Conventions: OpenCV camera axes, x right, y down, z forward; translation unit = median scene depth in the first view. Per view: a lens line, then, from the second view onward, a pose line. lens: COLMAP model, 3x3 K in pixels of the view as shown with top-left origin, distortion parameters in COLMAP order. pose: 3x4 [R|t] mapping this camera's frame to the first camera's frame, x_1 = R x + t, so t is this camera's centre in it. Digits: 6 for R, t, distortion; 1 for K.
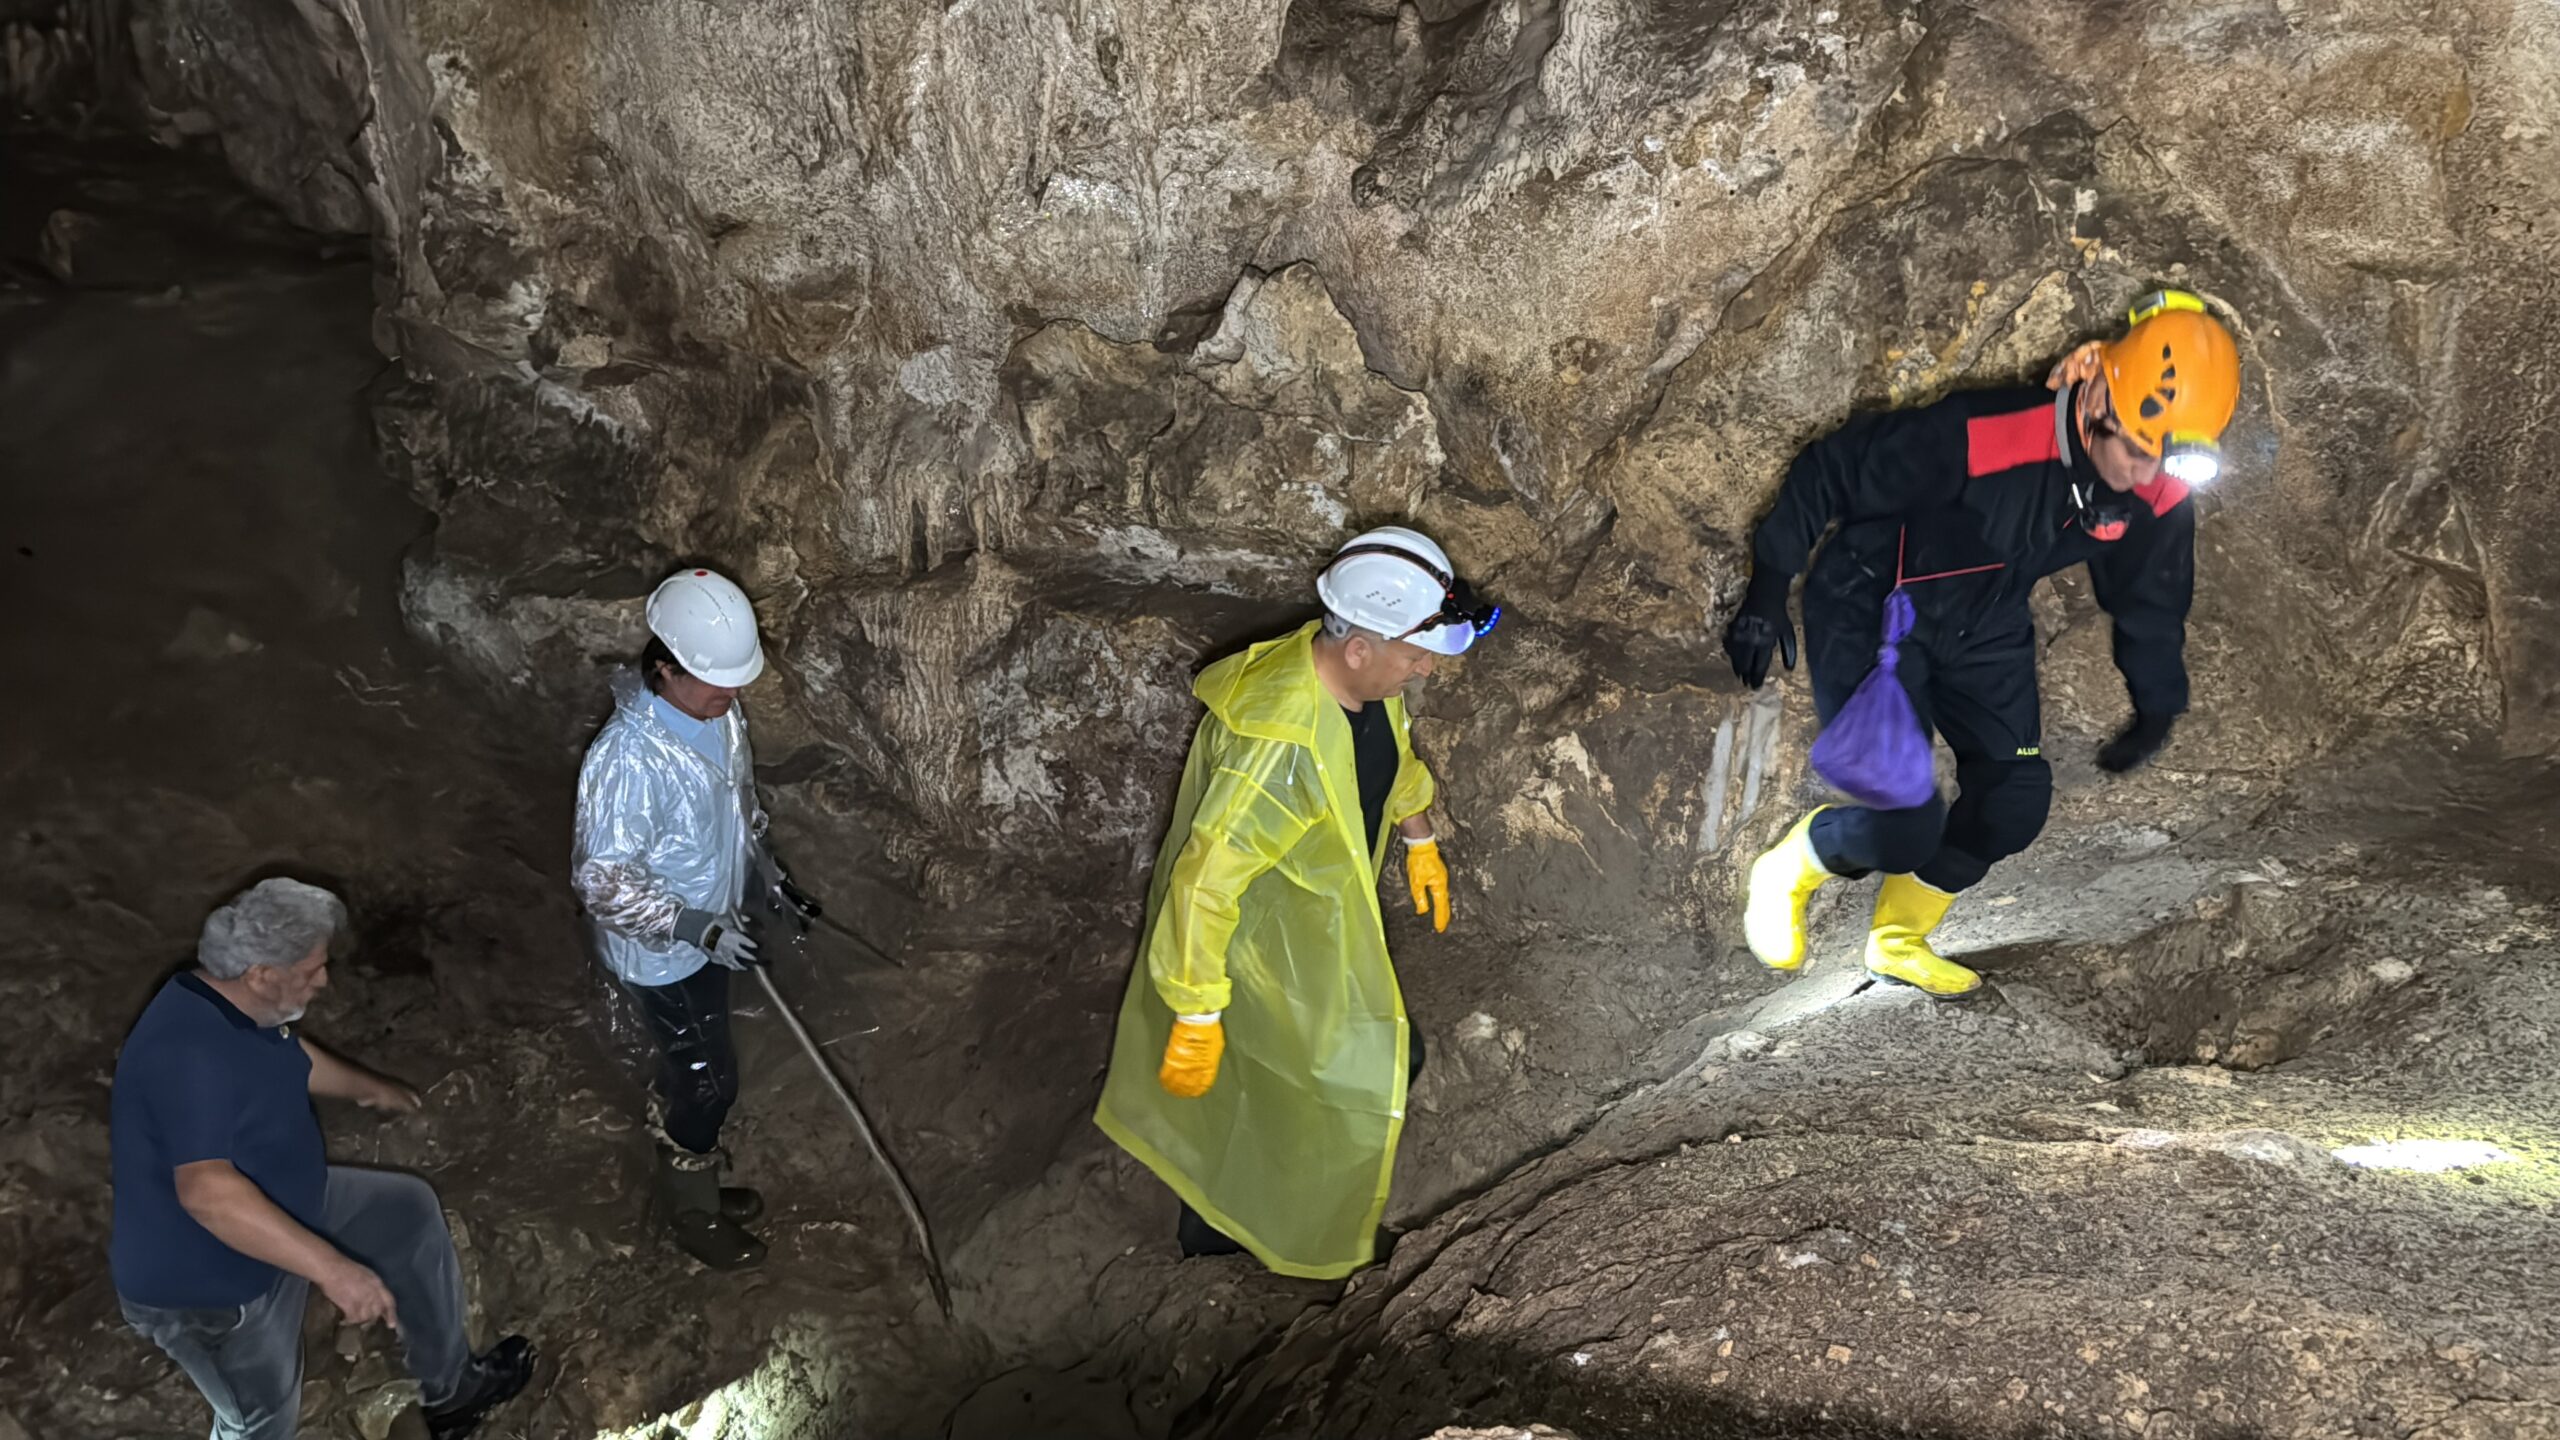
lens RADIAL K [[2155.1, 0, 1280.0], [0, 2155.1, 720.0], [0, 0, 1]] dist [0.045123, -0.097218]
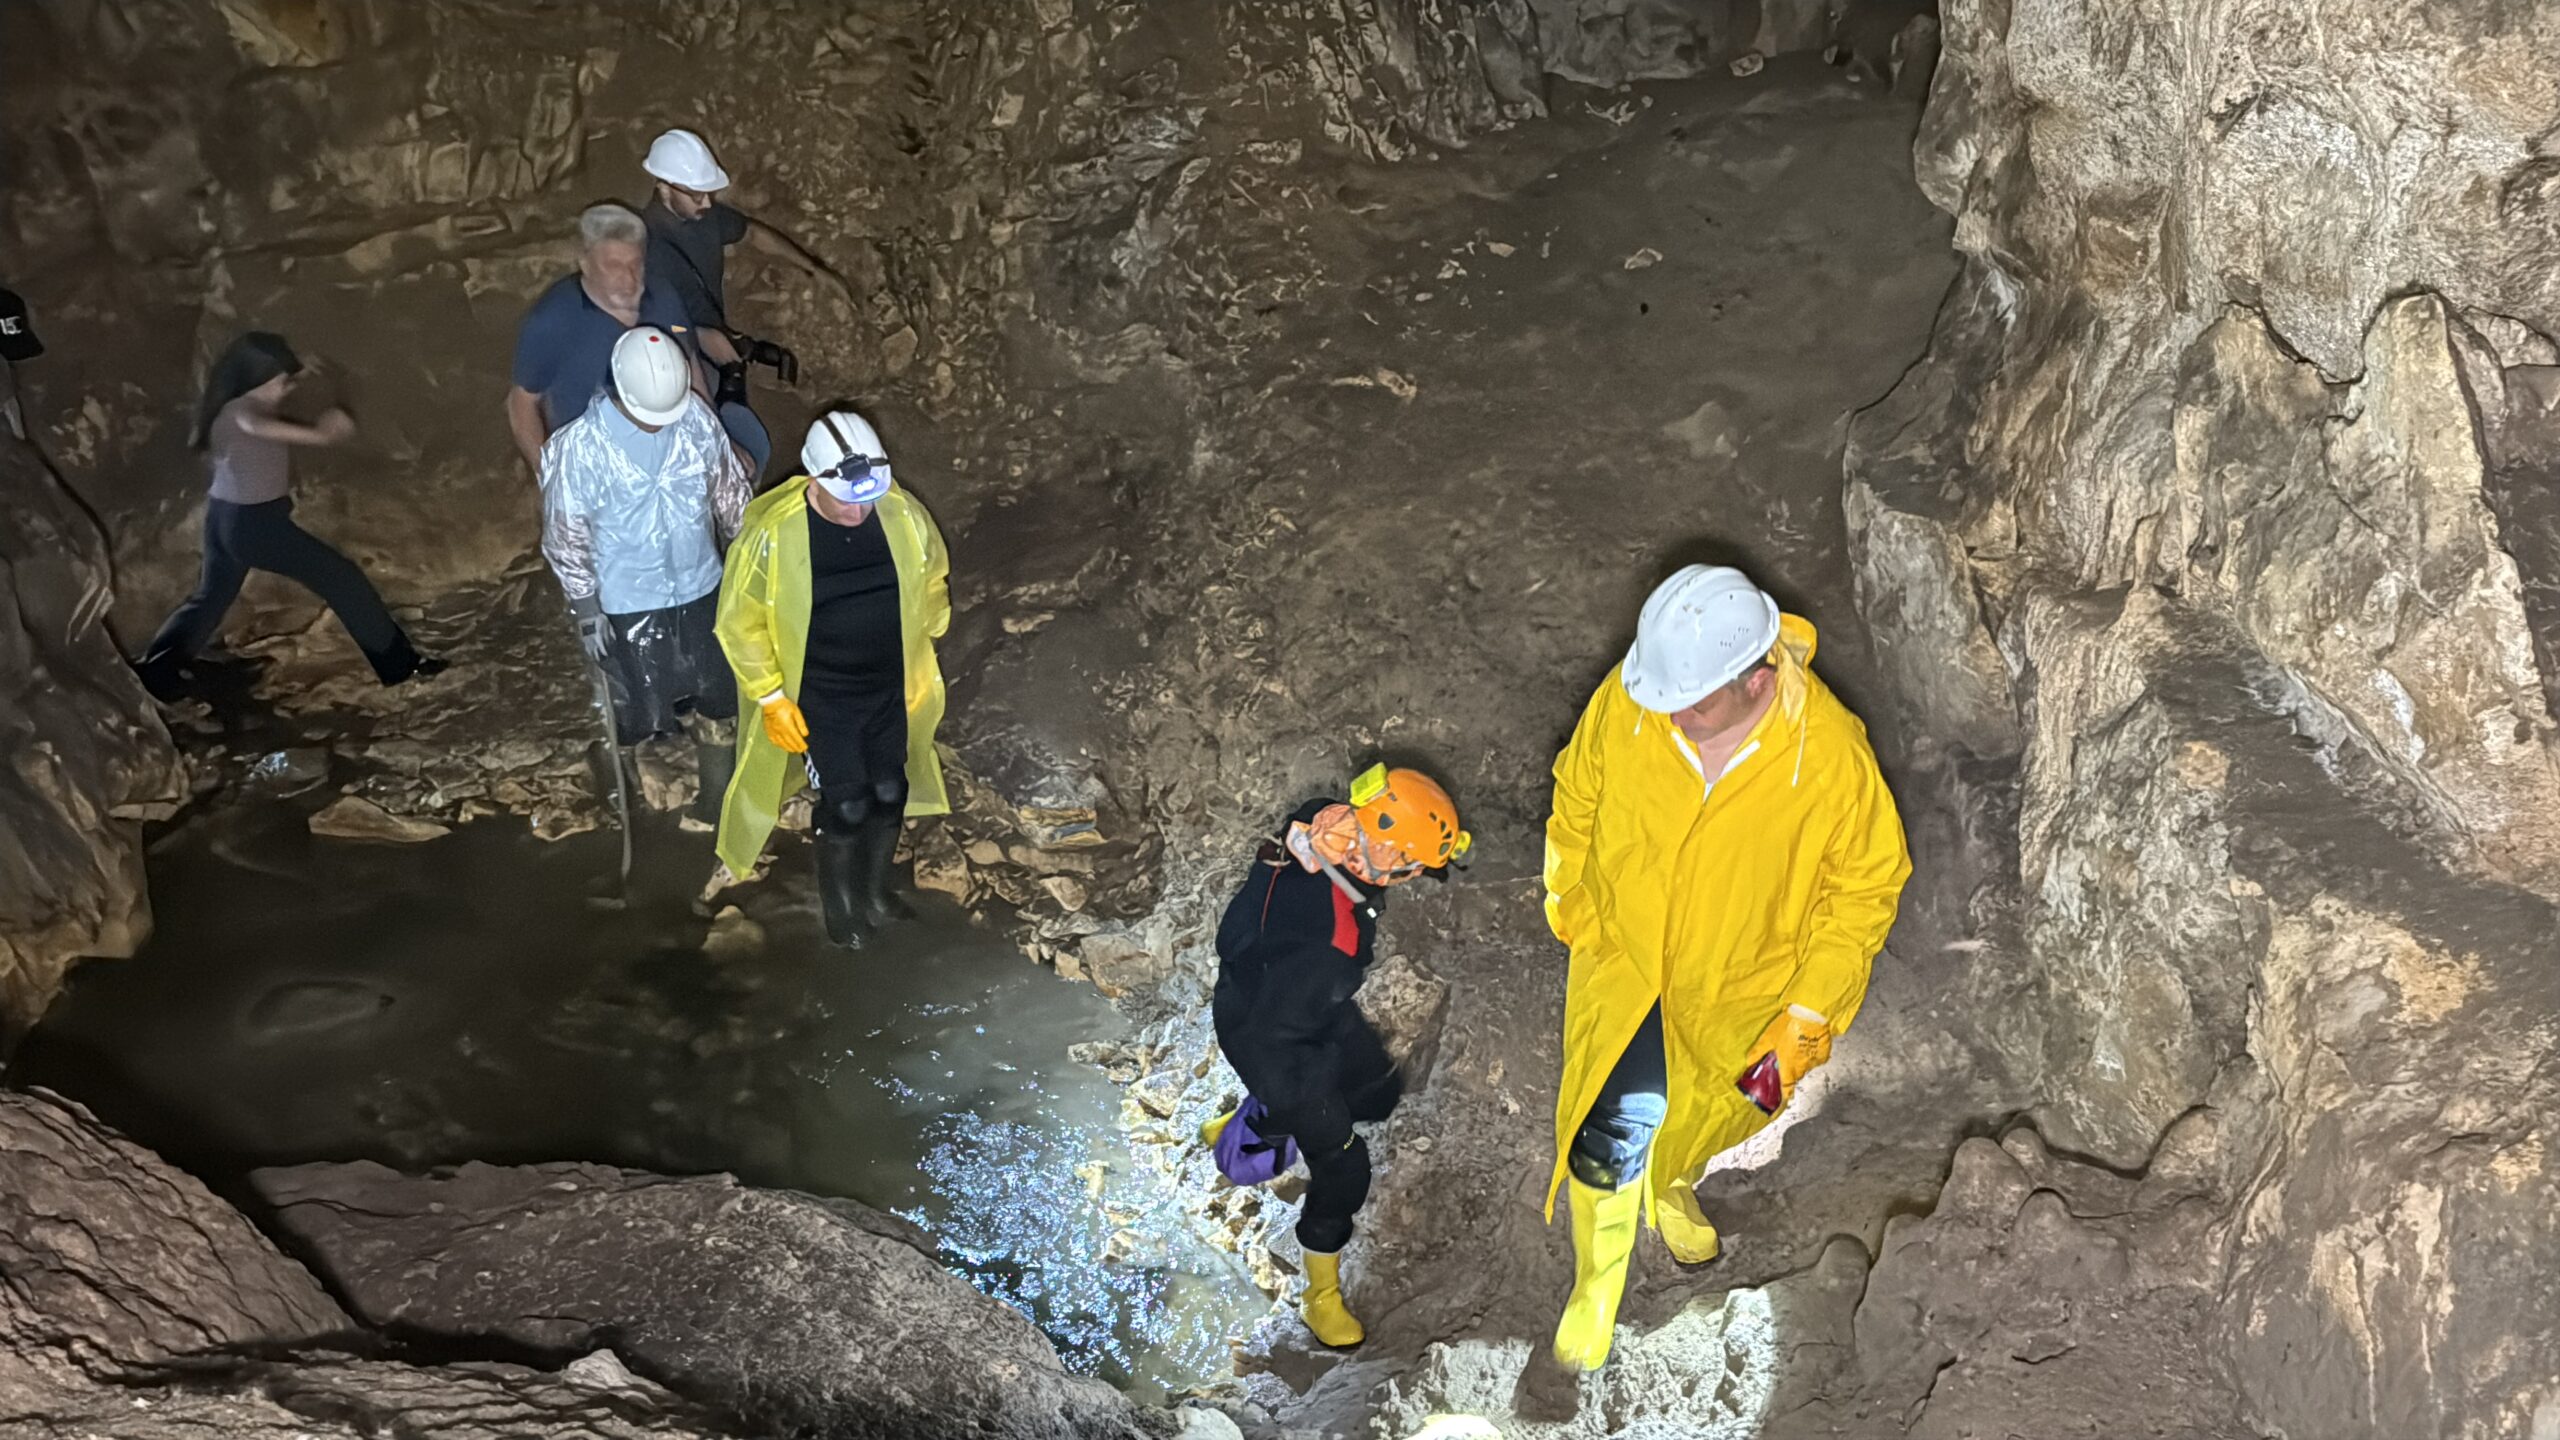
lens RADIAL K [[2155.1, 0, 1280.0], [0, 2155.1, 720.0], [0, 0, 1]] dist [0.045123, -0.097218]
pose [[0.418914, 0.409019, -0.810687, 0.406847], [-0.369550, 0.892315, 0.259242, -0.135479], [0.829424, 0.190989, 0.524957, 0.403567]]
